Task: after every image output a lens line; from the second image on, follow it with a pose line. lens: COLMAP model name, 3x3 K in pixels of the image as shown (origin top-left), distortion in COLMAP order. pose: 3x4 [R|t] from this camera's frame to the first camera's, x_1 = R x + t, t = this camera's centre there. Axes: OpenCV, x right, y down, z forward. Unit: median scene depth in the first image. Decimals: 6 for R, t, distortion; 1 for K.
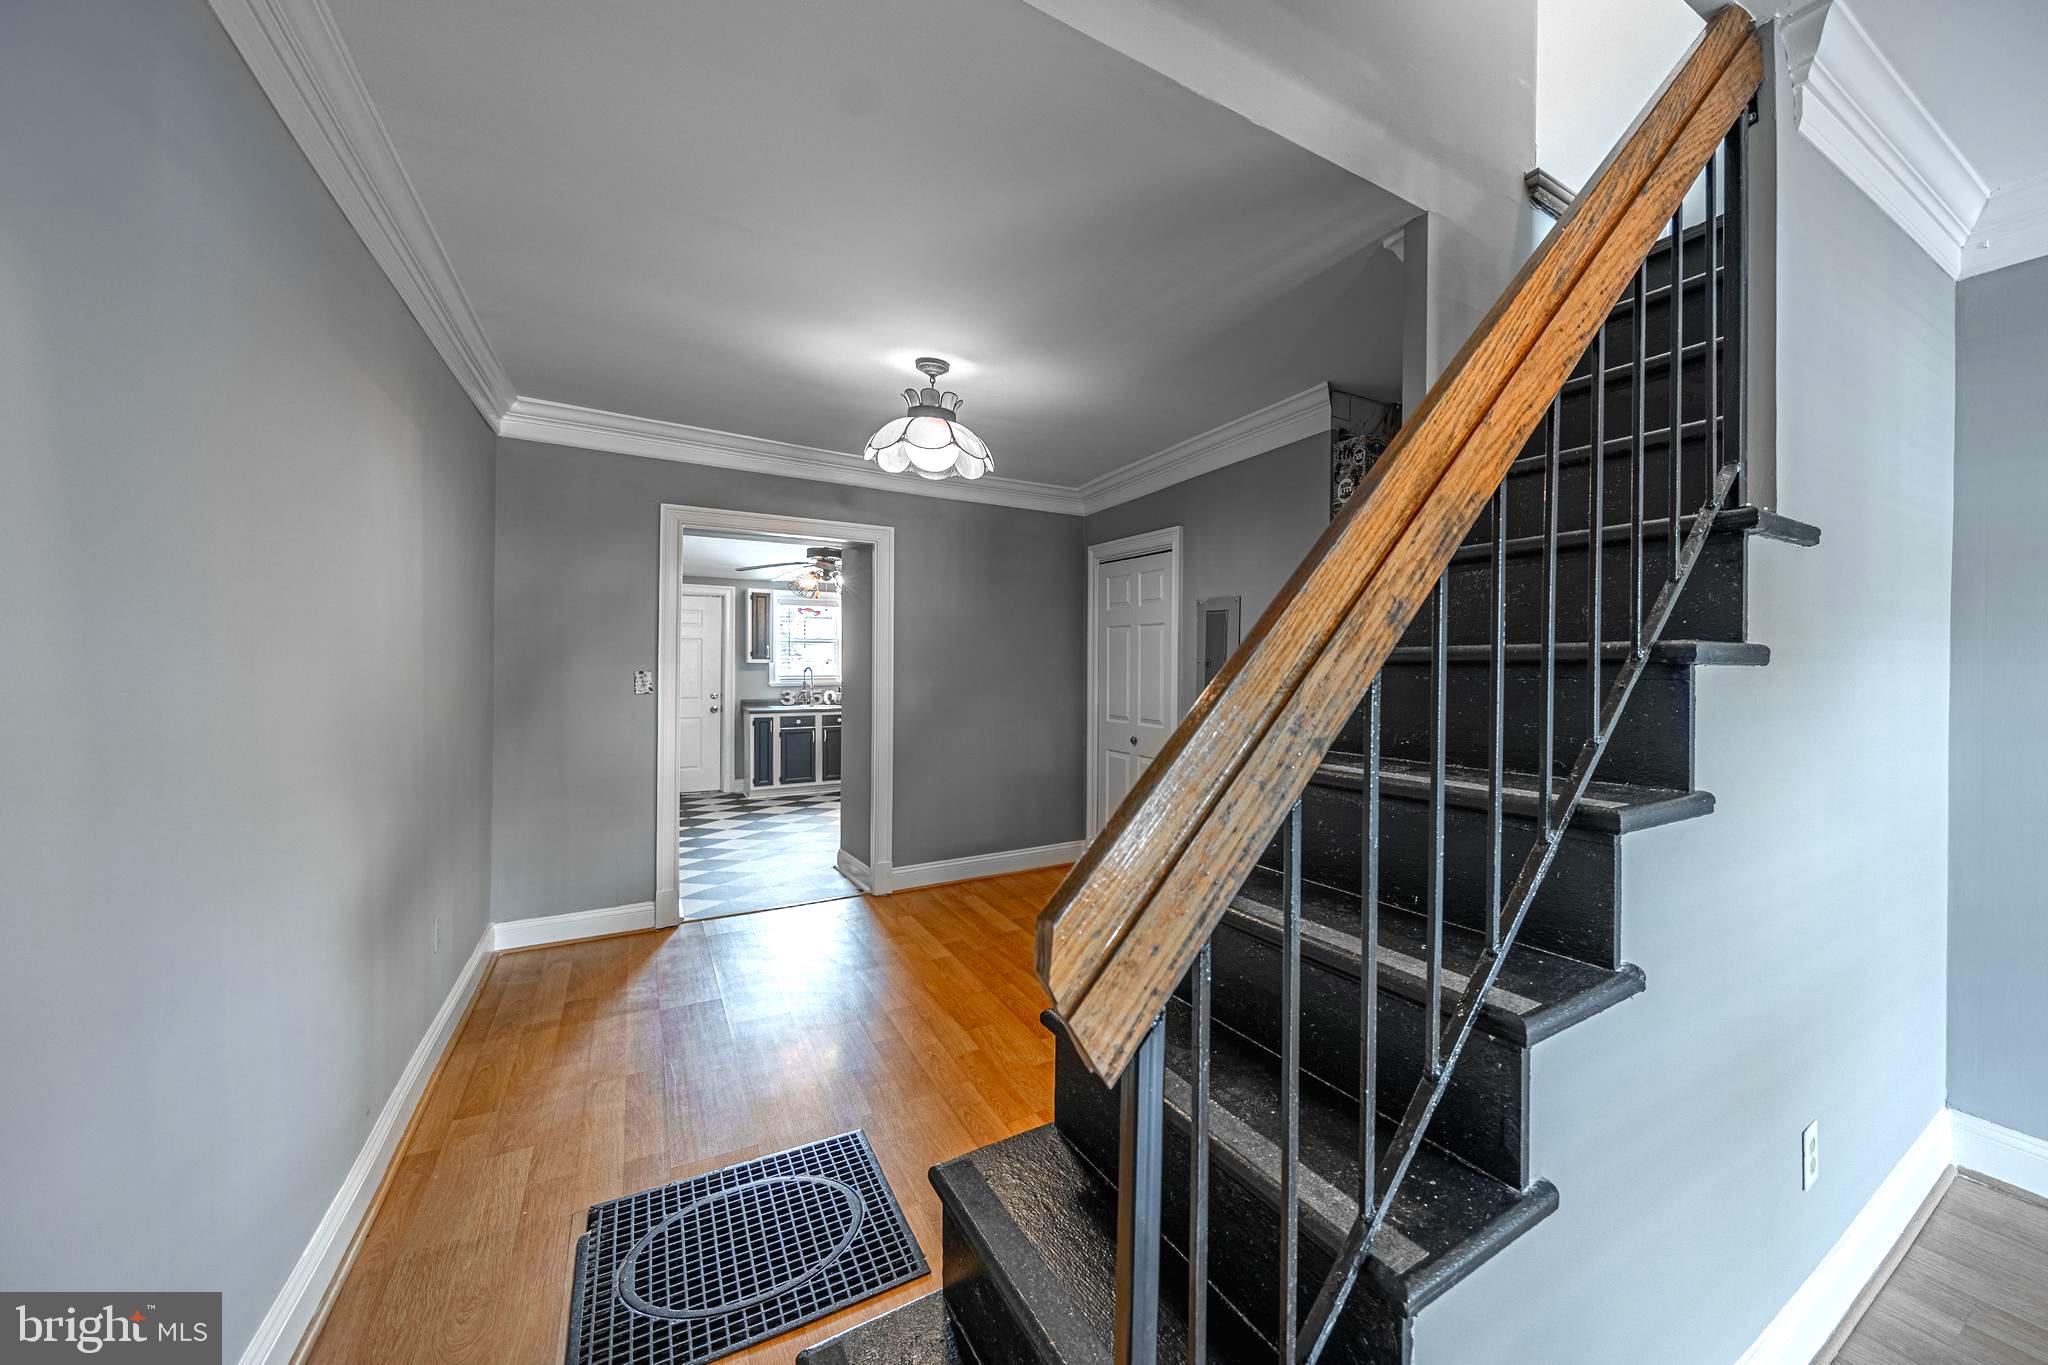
lens RADIAL K [[812.5, 0, 1243.0], [0, 812.5, 670.0], [0, 0, 1]] dist [0.003175, 0.000235]
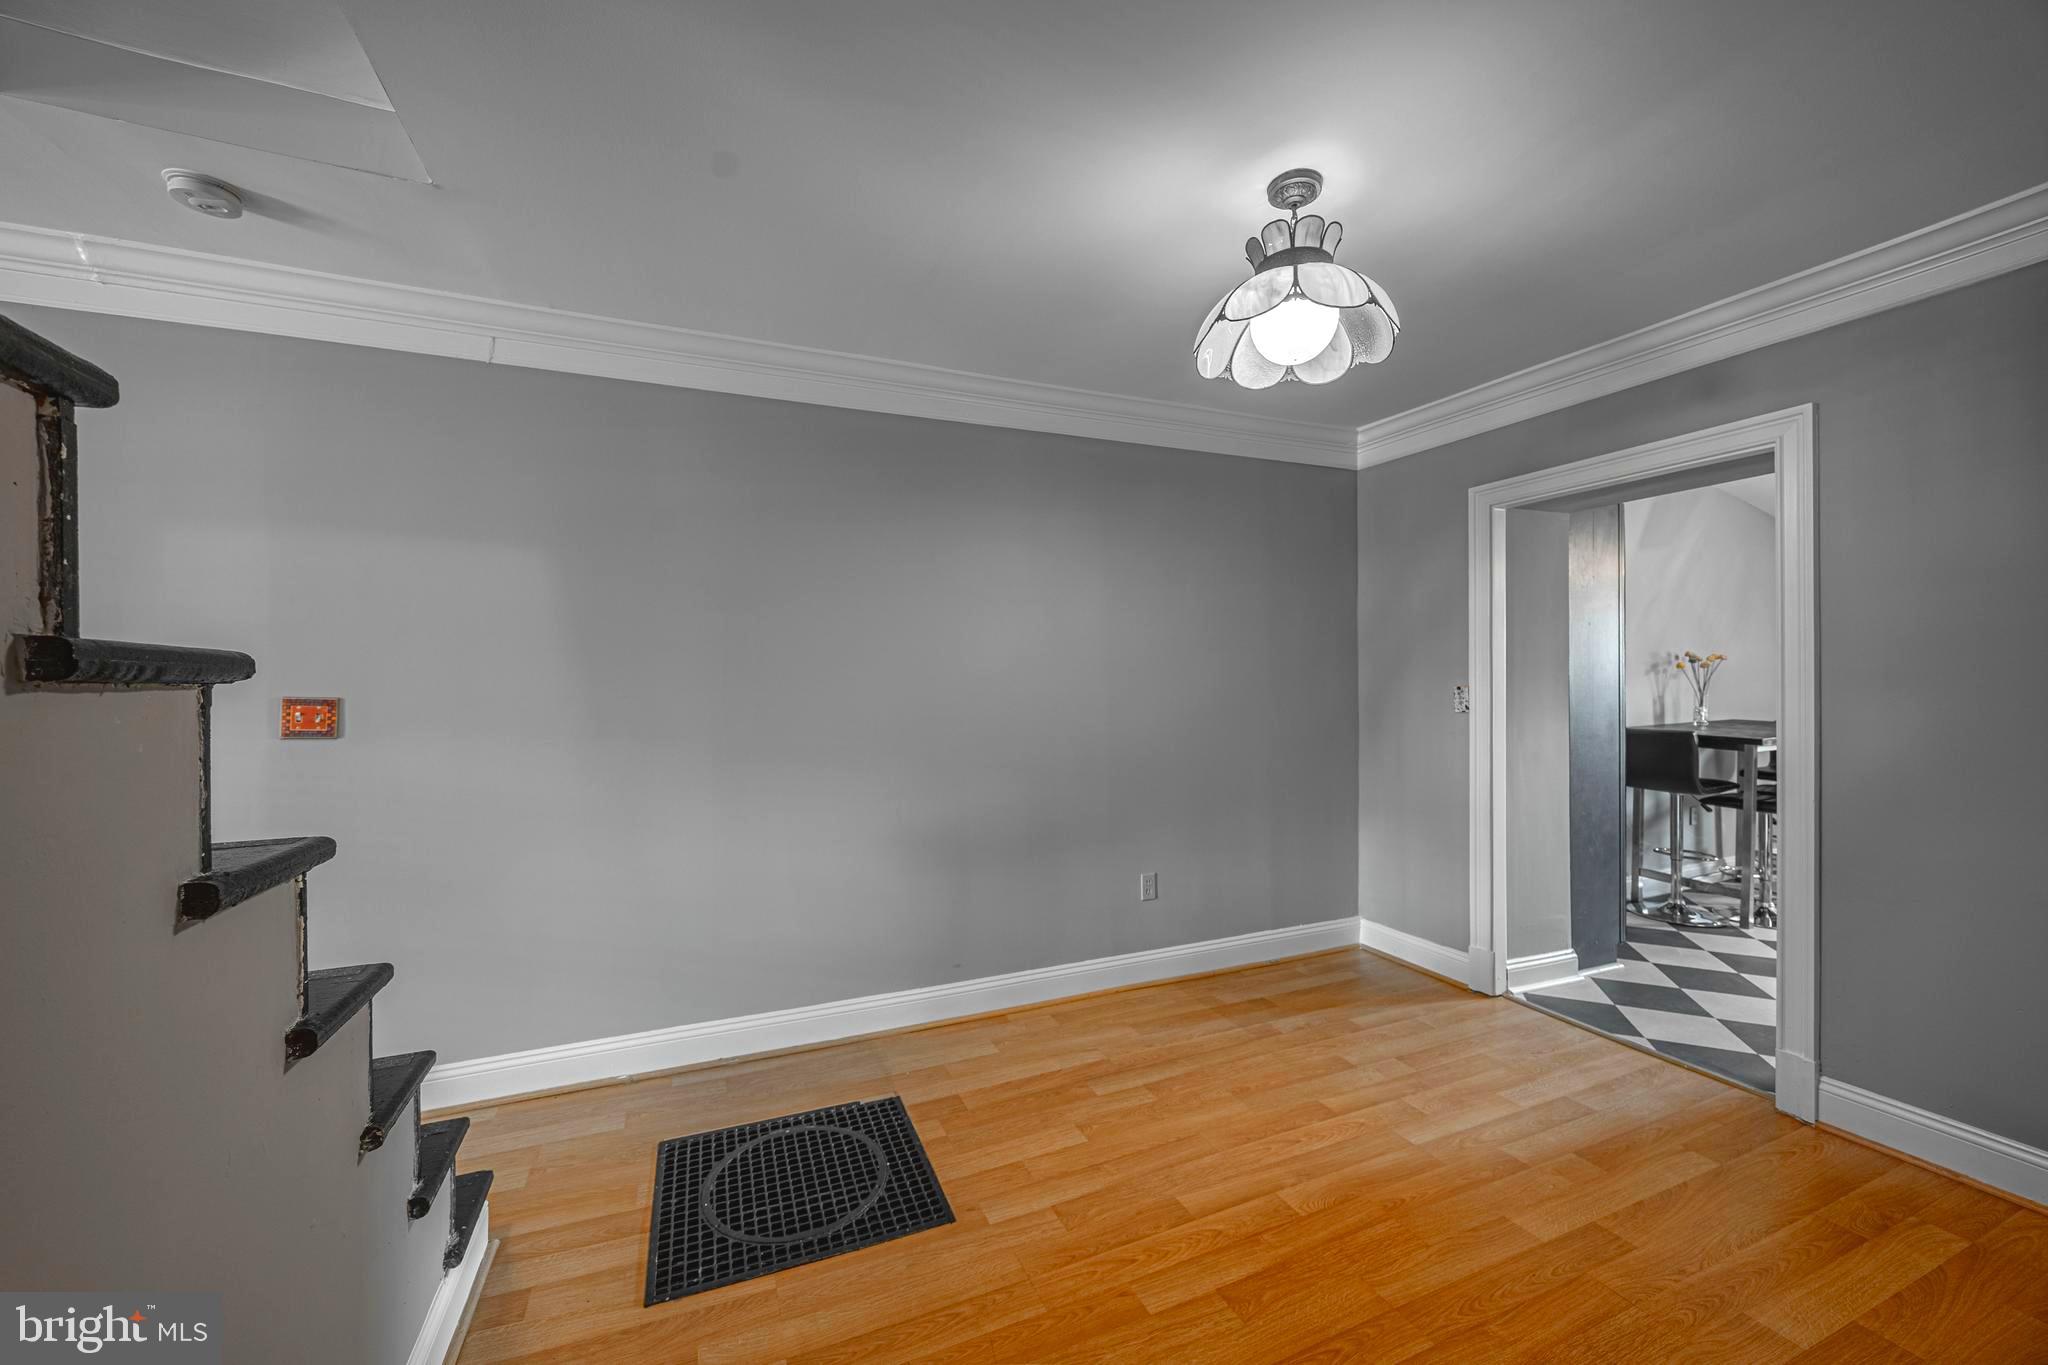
lens RADIAL K [[781.9, 0, 1022.3], [0, 781.9, 684.6], [0, 0, 1]] dist [0.000198, 0.000192]
pose [[-0.238996, 0.001130, -0.971020, 0.180812], [0.004598, 0.999989, 0.000032, -0.002432], [0.971010, -0.004457, -0.238999, 0.720127]]
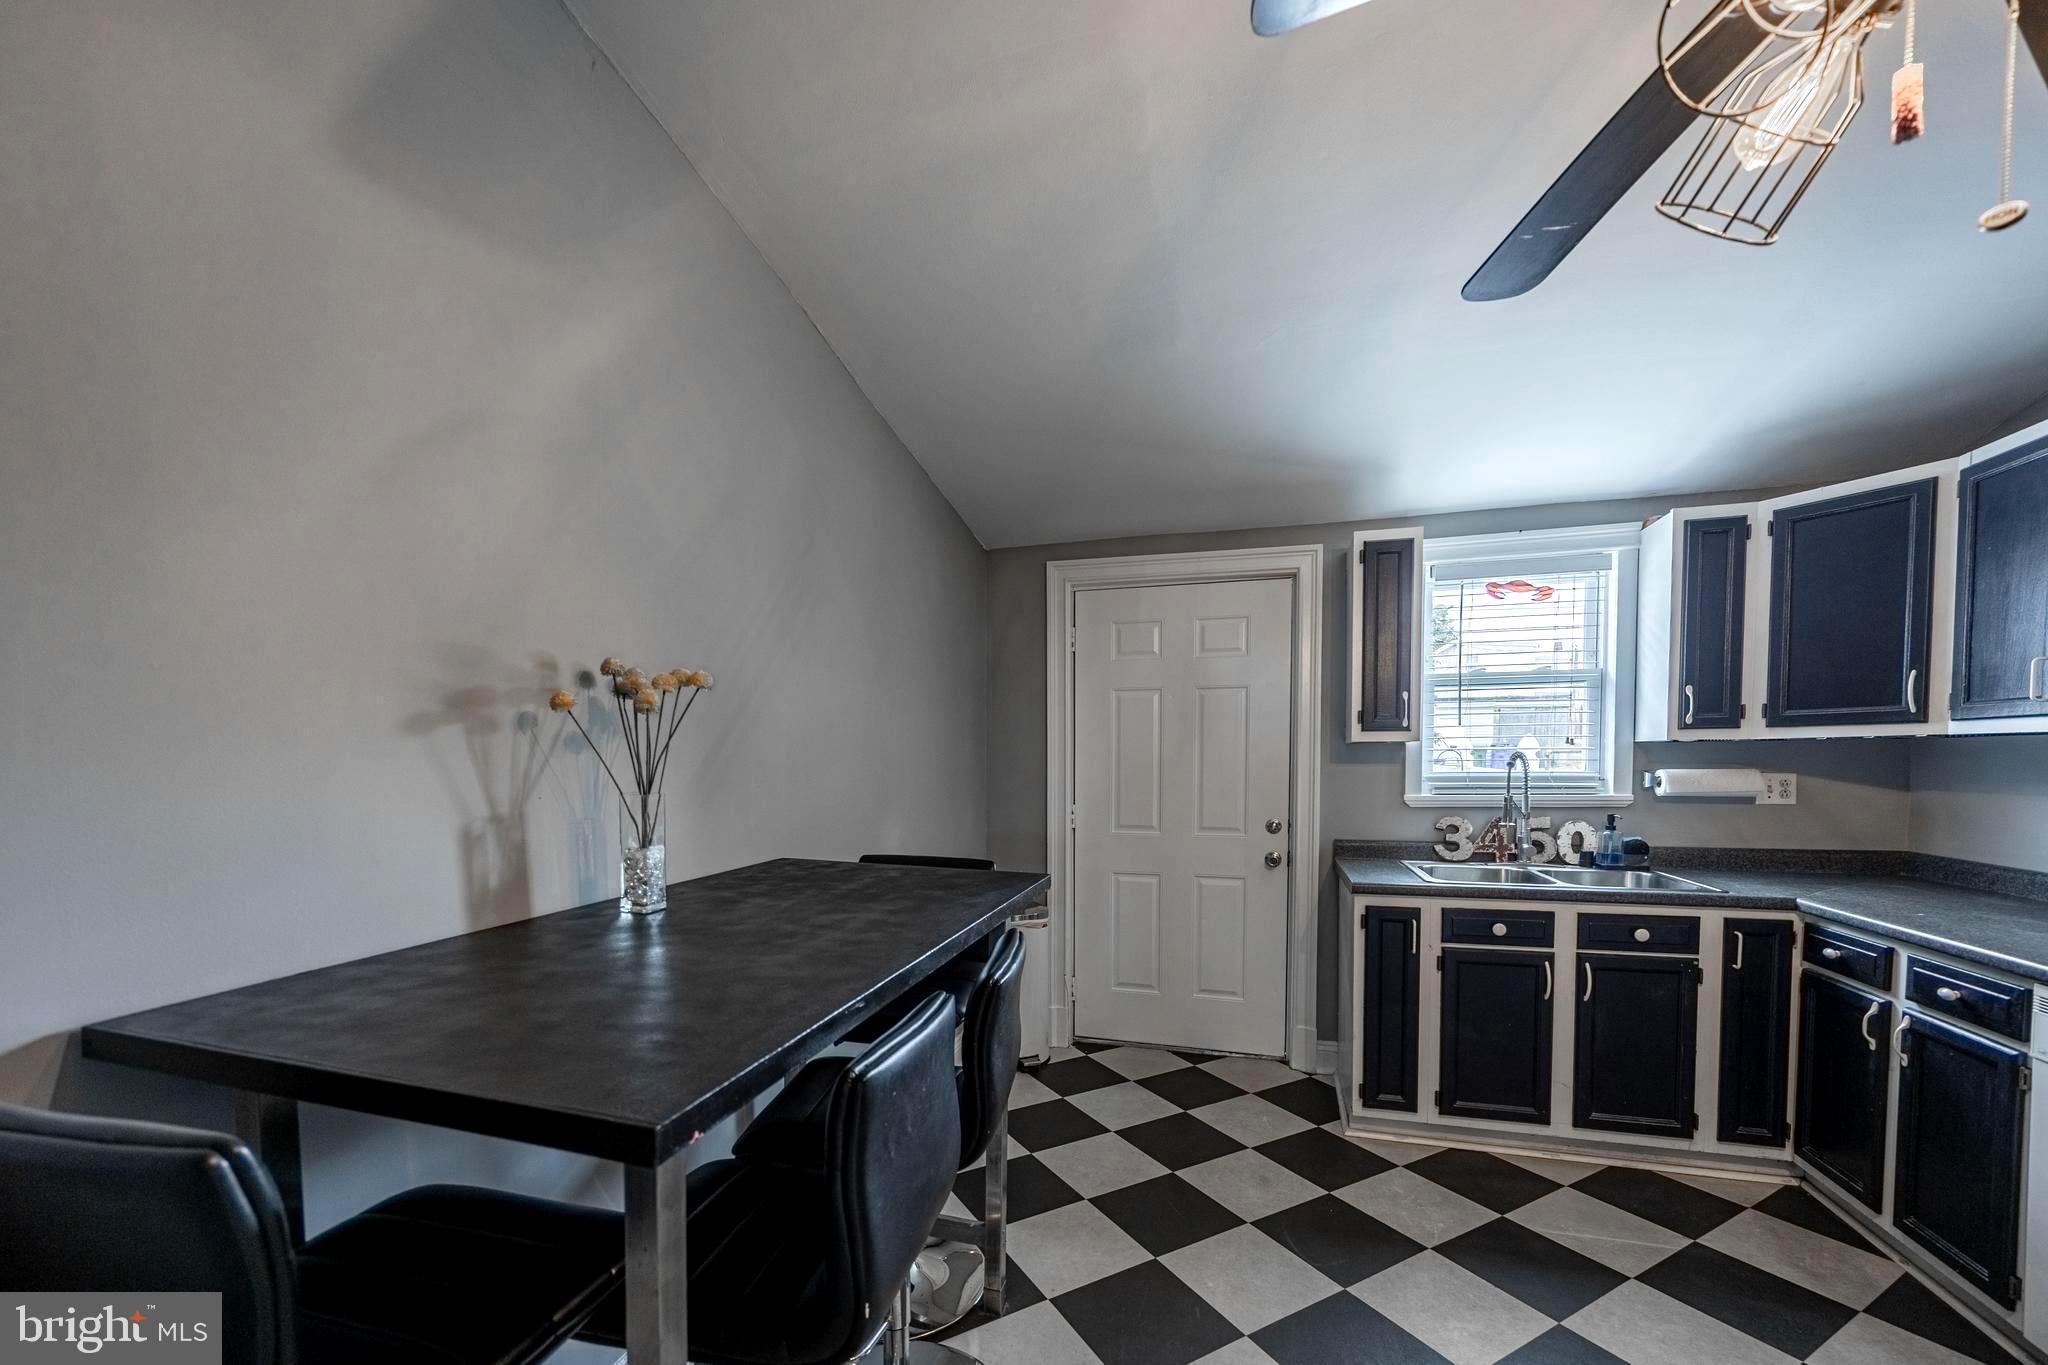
lens RADIAL K [[813.2, 0, 992.4], [0, 813.2, 787.3], [0, 0, 1]] dist [-0.000682, 0.000057]
pose [[0.563489, 0.026631, -0.825695, -0.810111], [0.002379, 0.999424, 0.033858, -0.002999], [0.826120, -0.021043, 0.563100, 1.346796]]
